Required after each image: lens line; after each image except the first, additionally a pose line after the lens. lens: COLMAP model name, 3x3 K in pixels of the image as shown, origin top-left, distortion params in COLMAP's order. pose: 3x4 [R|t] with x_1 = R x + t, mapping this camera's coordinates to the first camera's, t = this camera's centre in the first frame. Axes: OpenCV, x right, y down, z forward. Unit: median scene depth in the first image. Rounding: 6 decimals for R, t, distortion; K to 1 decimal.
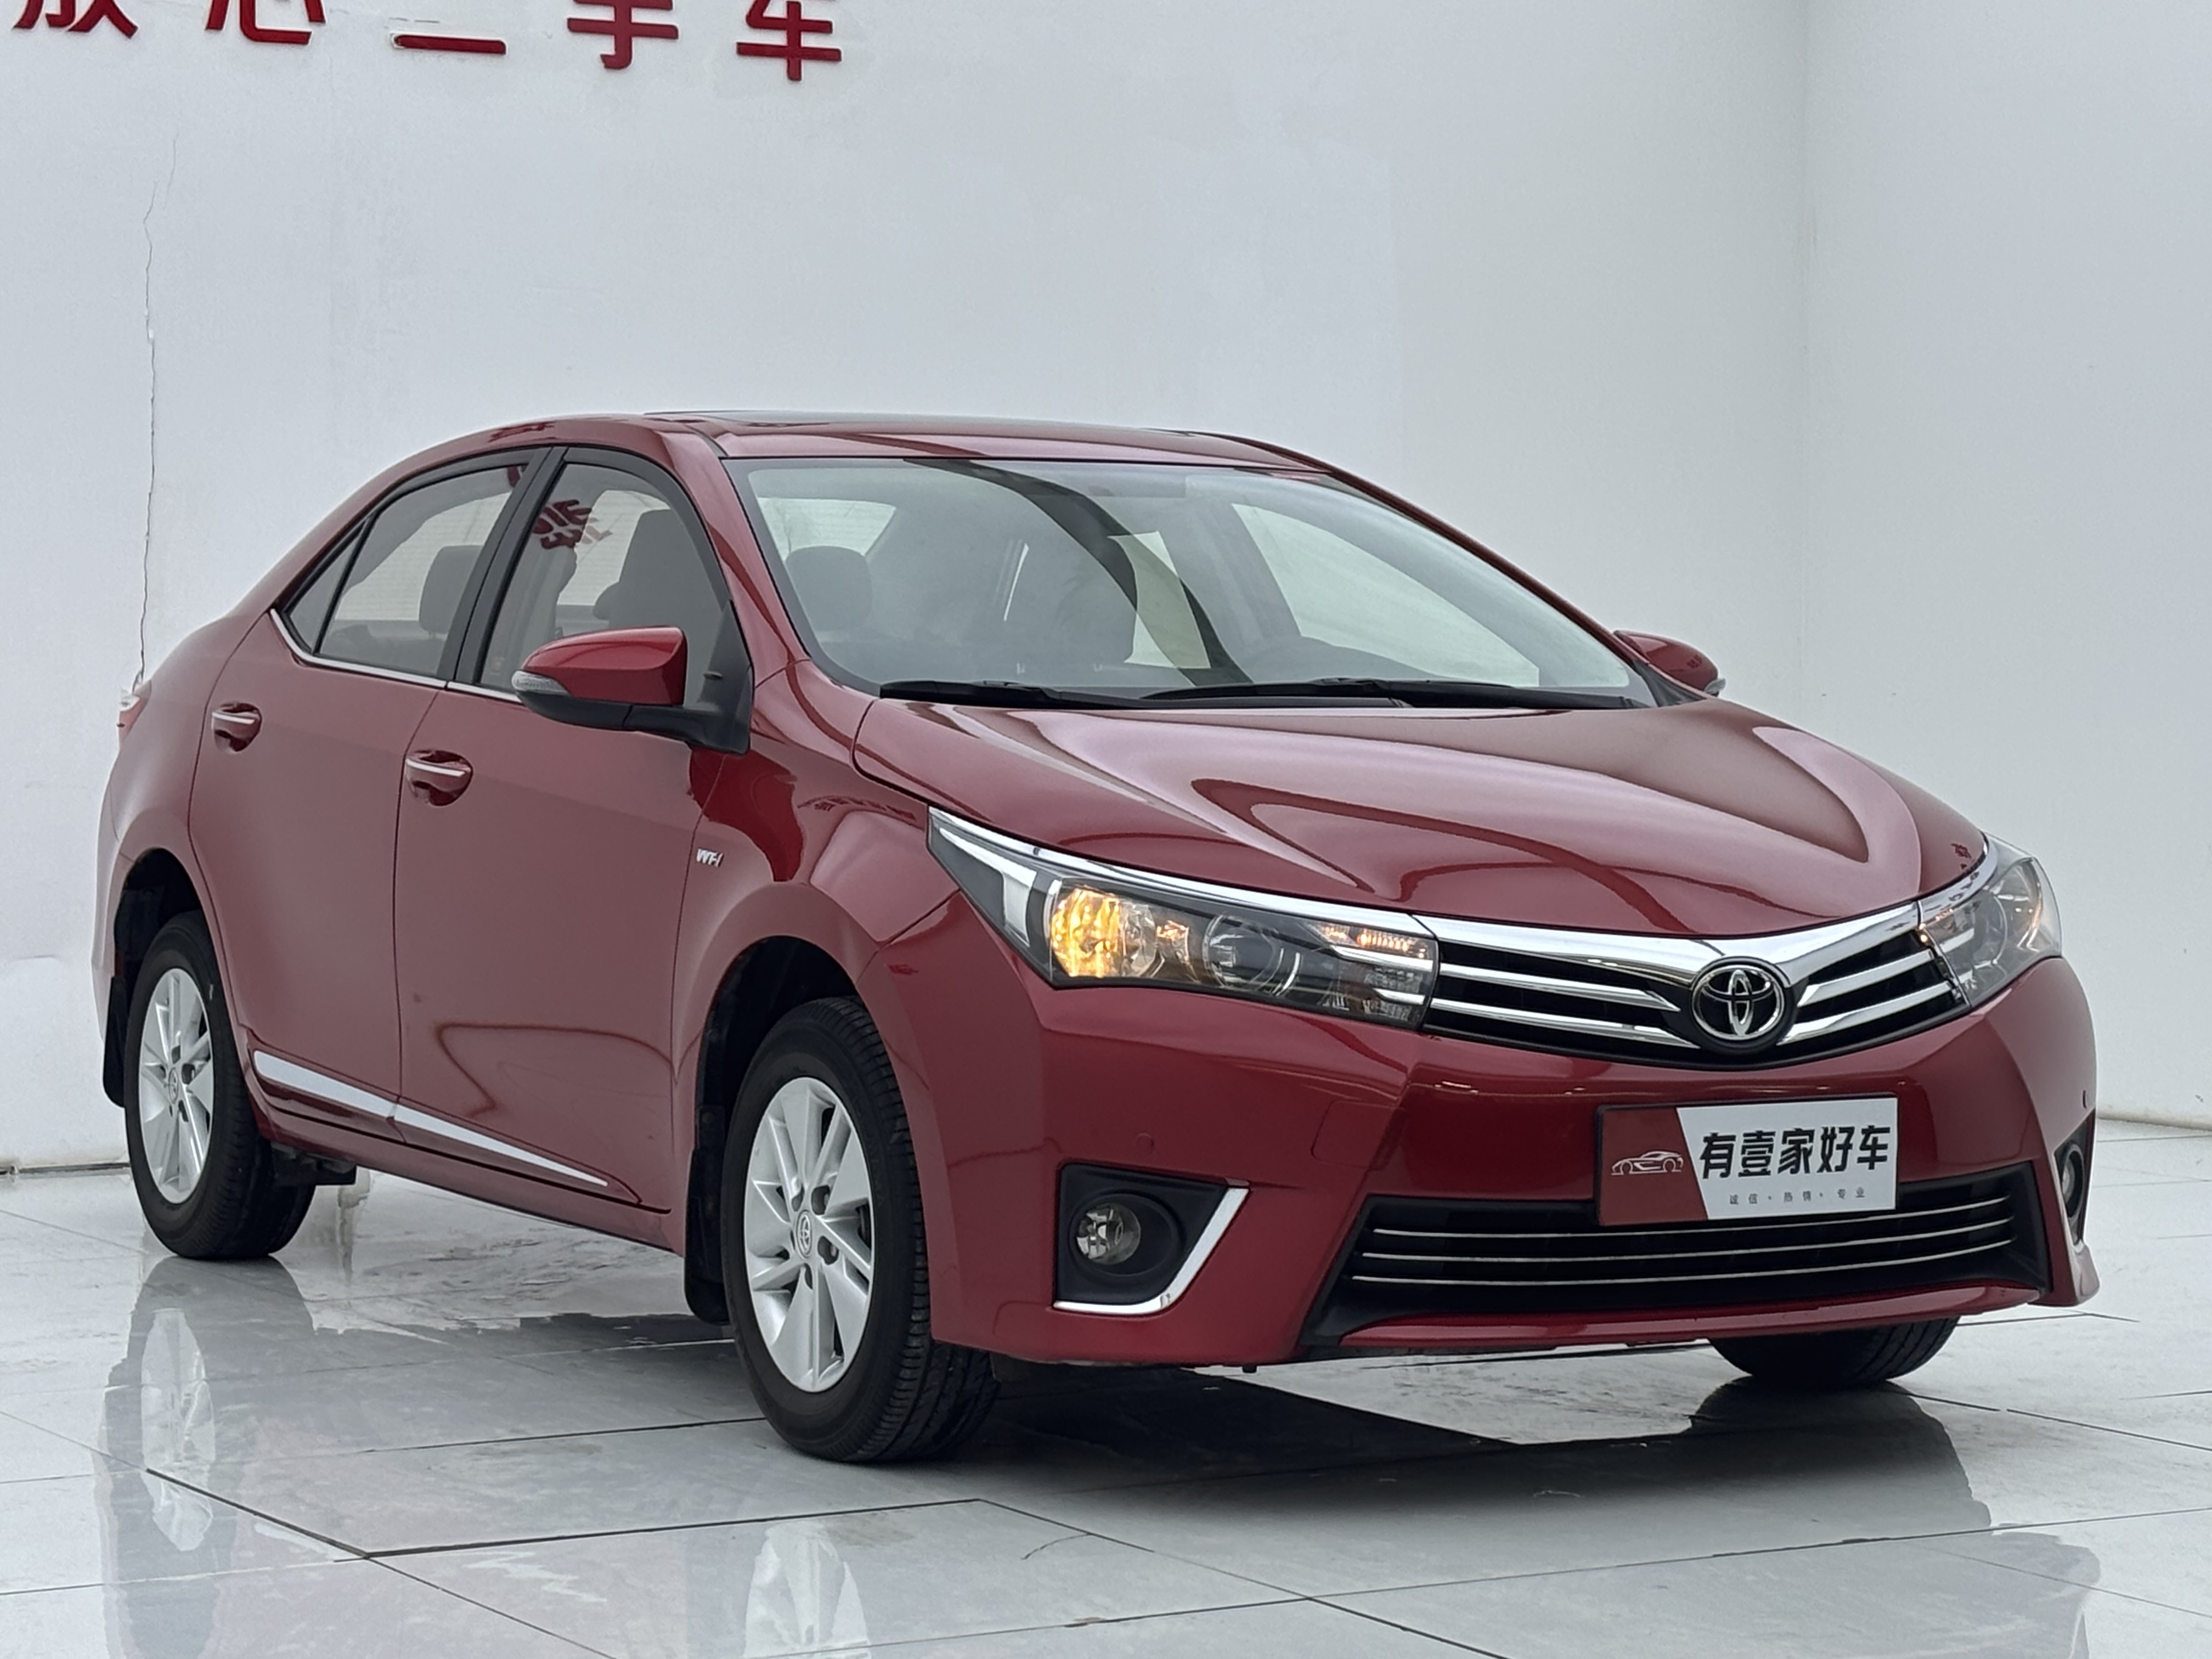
lens RADIAL K [[5215.4, 0, 1113.1], [0, 5215.4, 837.7], [0, 0, 1]] dist [0.194870, 0.000000]
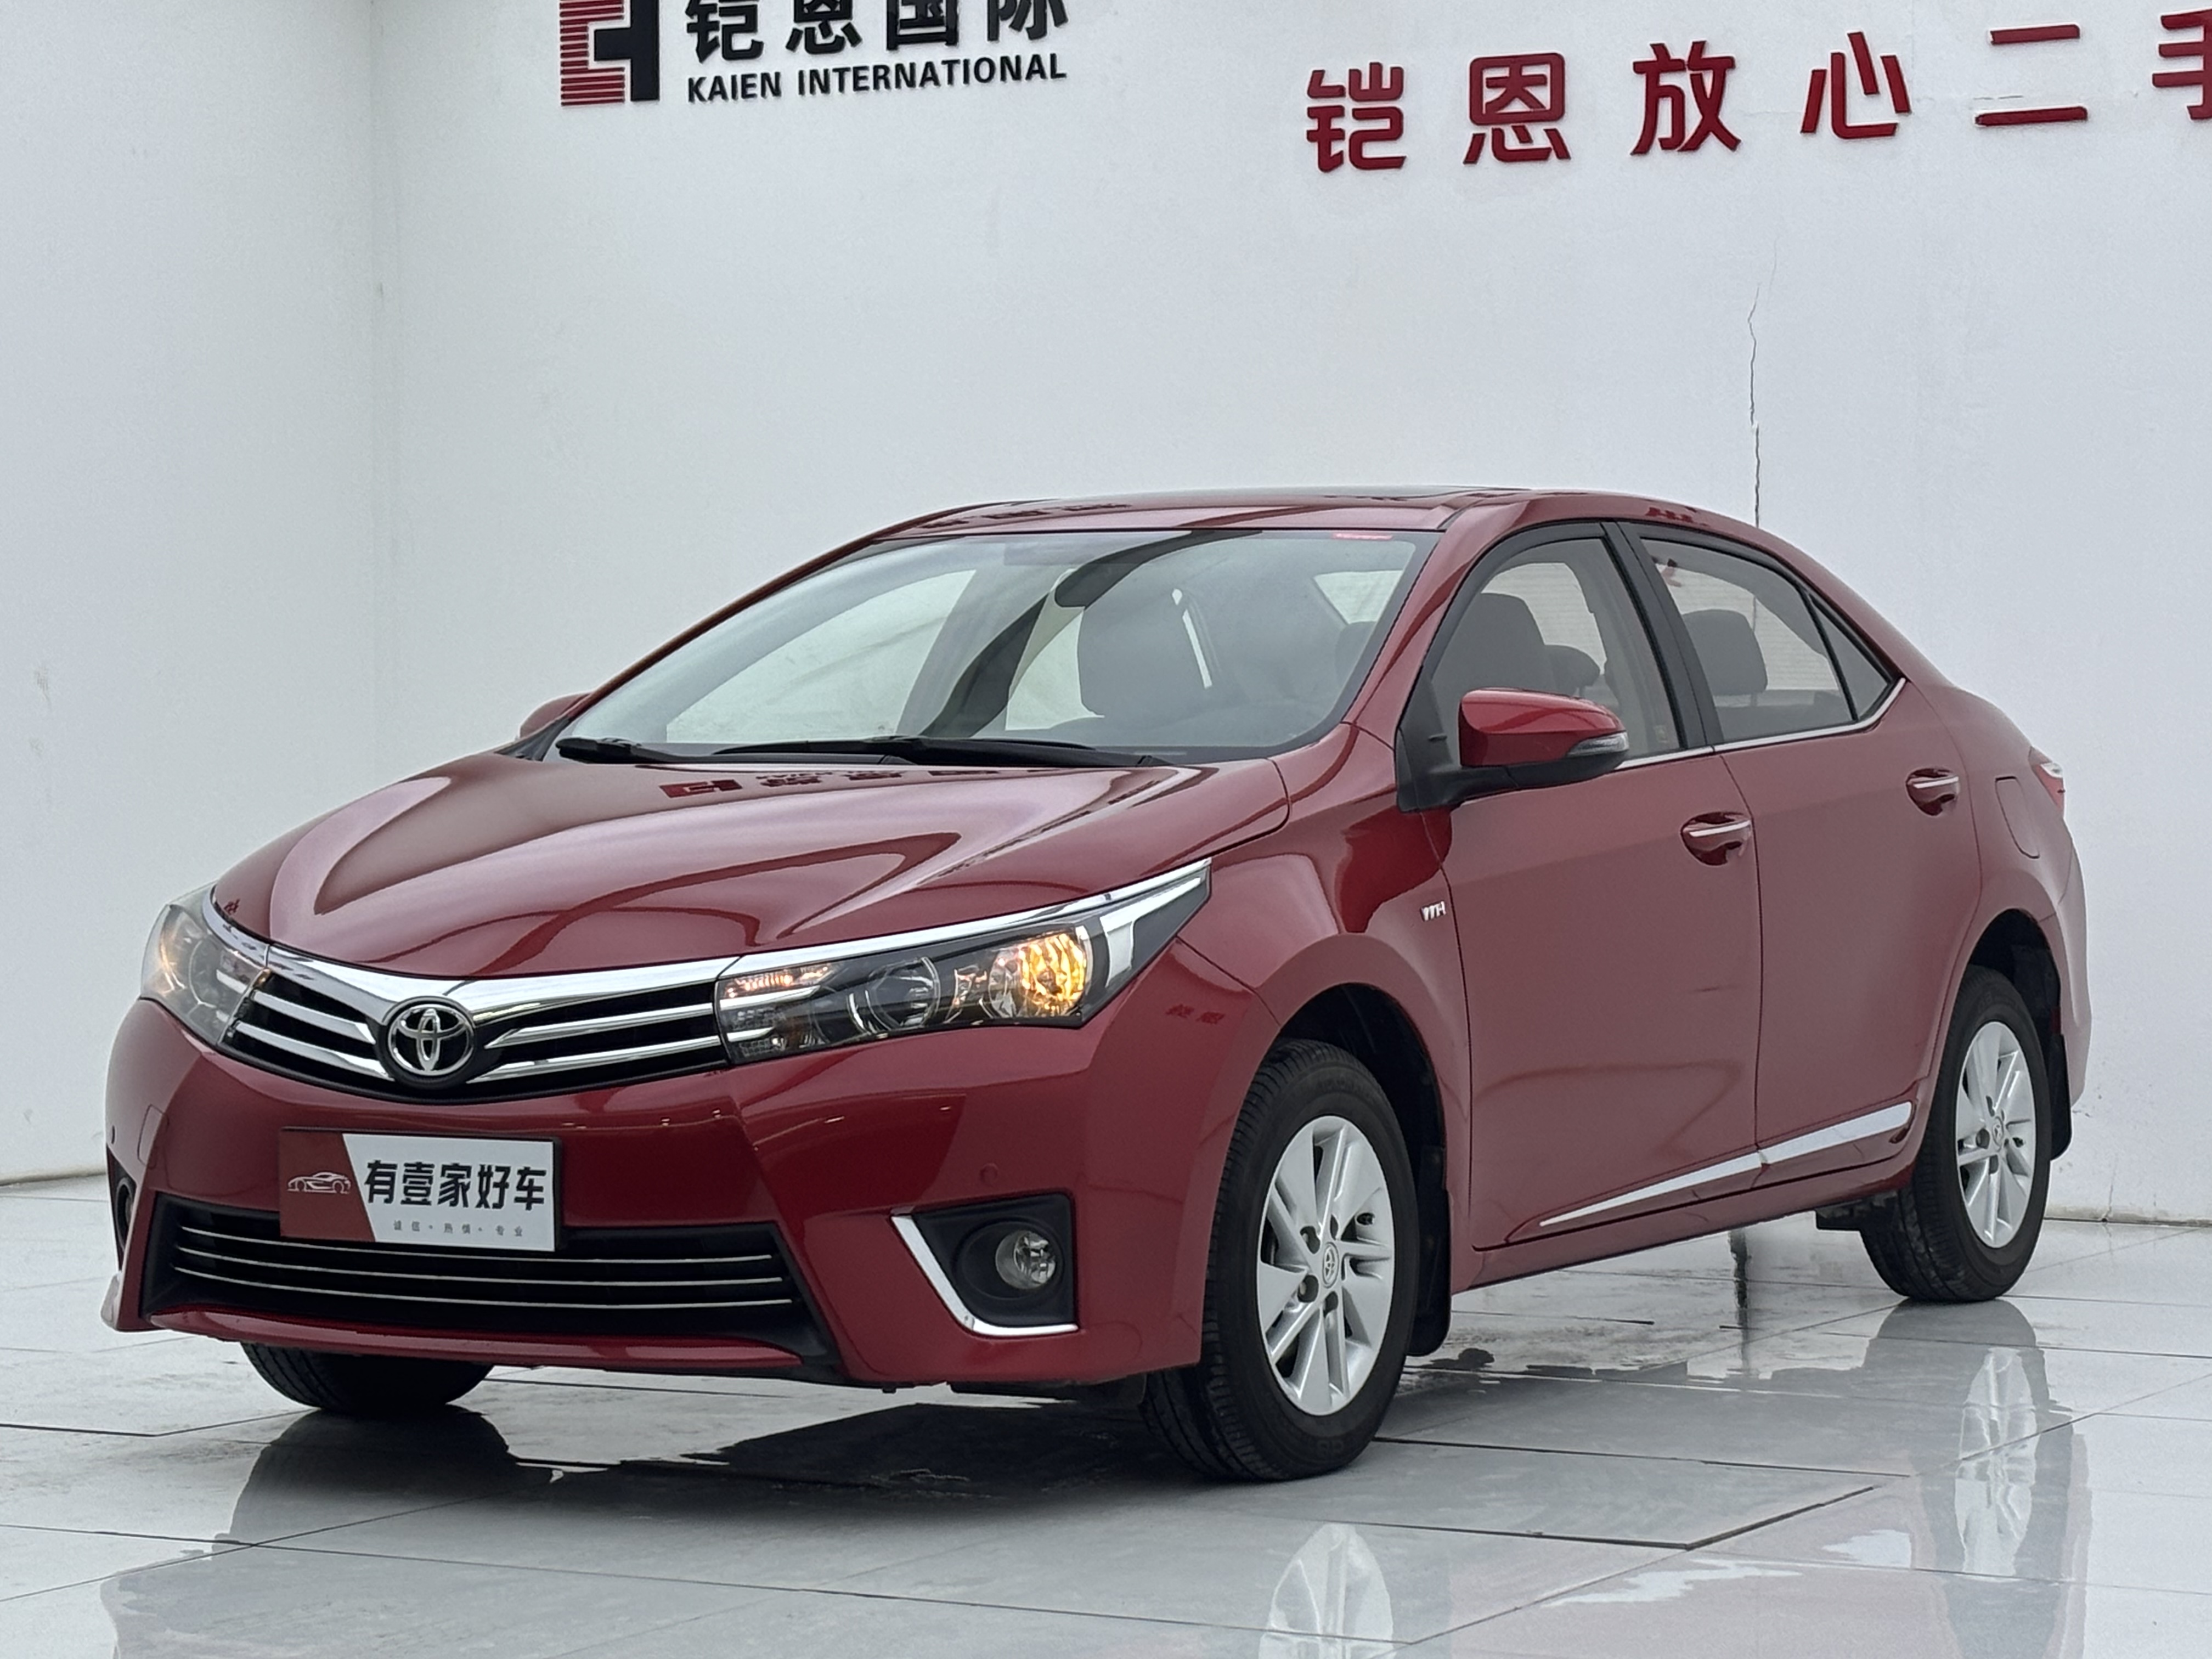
lens RADIAL K [[5215.4, 0, 1152.5], [0, 5215.4, 837.6], [0, 0, 1]] dist [0.194870, 0.000000]
pose [[0.548316, 0.013580, -0.836161, 1.078953], [-0.027620, 0.999617, -0.001878, -0.011324], [0.835815, 0.024125, 0.548480, 0.540505]]
